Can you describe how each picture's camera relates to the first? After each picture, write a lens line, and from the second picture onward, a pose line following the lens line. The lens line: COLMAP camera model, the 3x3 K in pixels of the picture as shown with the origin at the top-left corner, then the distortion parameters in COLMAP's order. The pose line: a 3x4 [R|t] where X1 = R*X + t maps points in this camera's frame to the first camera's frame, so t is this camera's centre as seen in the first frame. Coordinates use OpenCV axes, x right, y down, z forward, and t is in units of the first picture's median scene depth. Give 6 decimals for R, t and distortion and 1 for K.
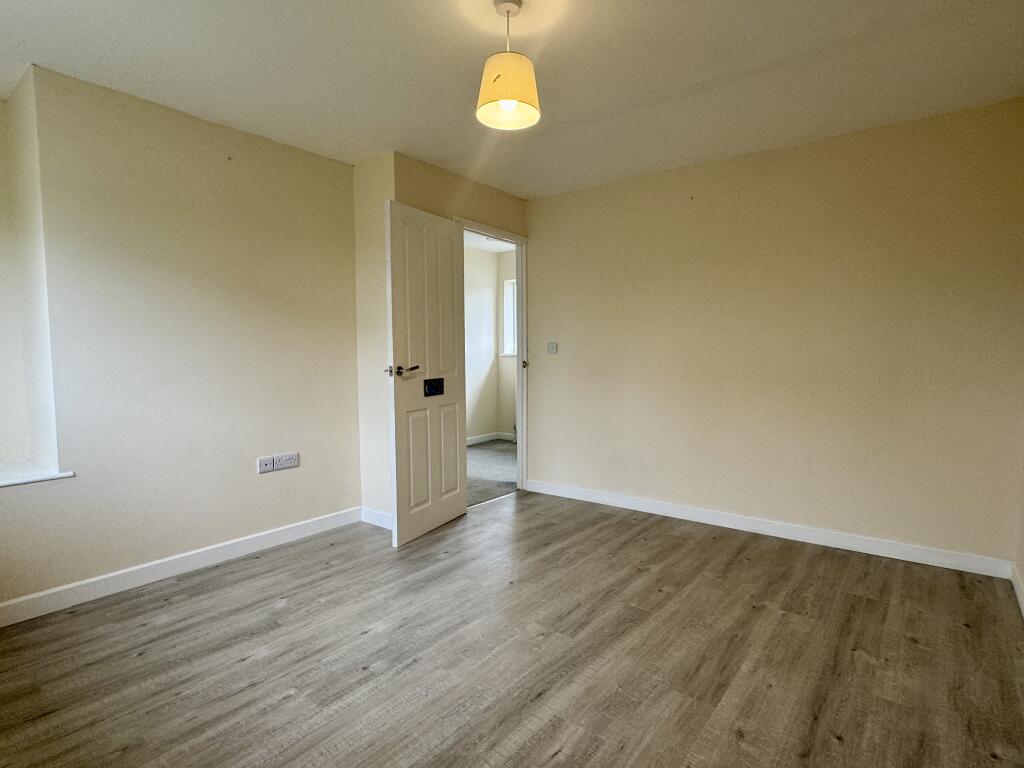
lens RADIAL K [[537.2, 0, 513.1], [0, 537.2, 383.2], [0, 0, 1]] dist [0.025541, 0.000328]
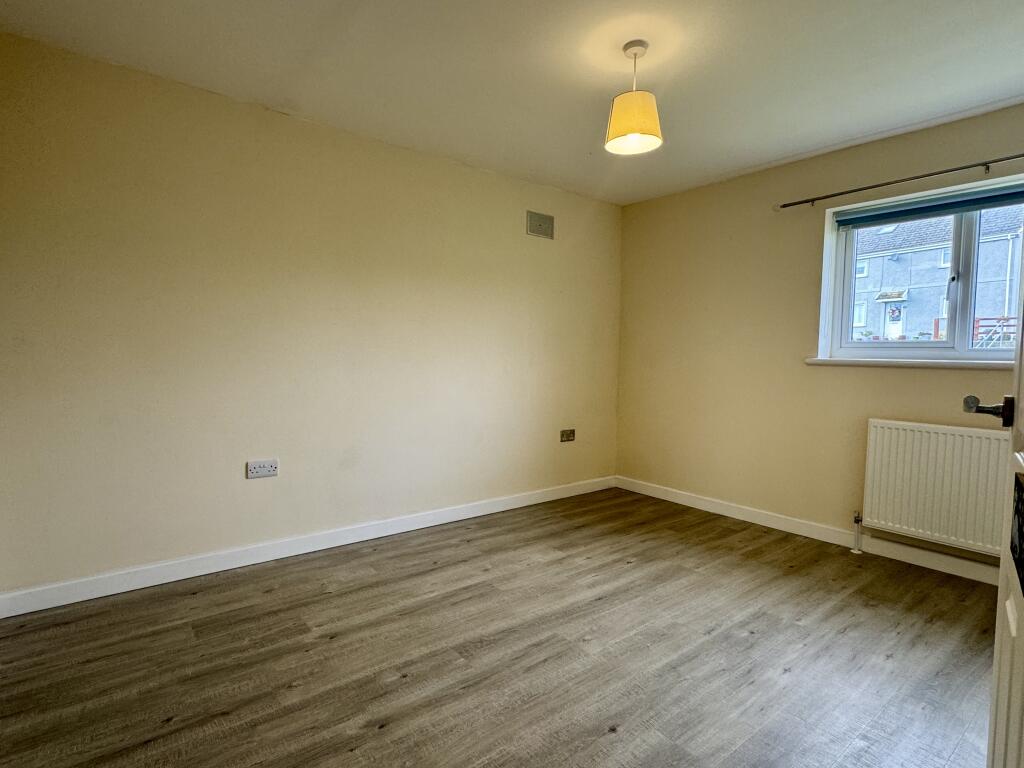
lens RADIAL K [[537.2, 0, 511.6], [0, 537.2, 385.7], [0, 0, 1]] dist [0.025541, 0.000328]
pose [[-0.974045, -0.029029, 0.224487, -0.023822], [-0.003017, 0.993319, 0.115358, -0.108779], [-0.226336, 0.111686, -0.967625, 2.078563]]
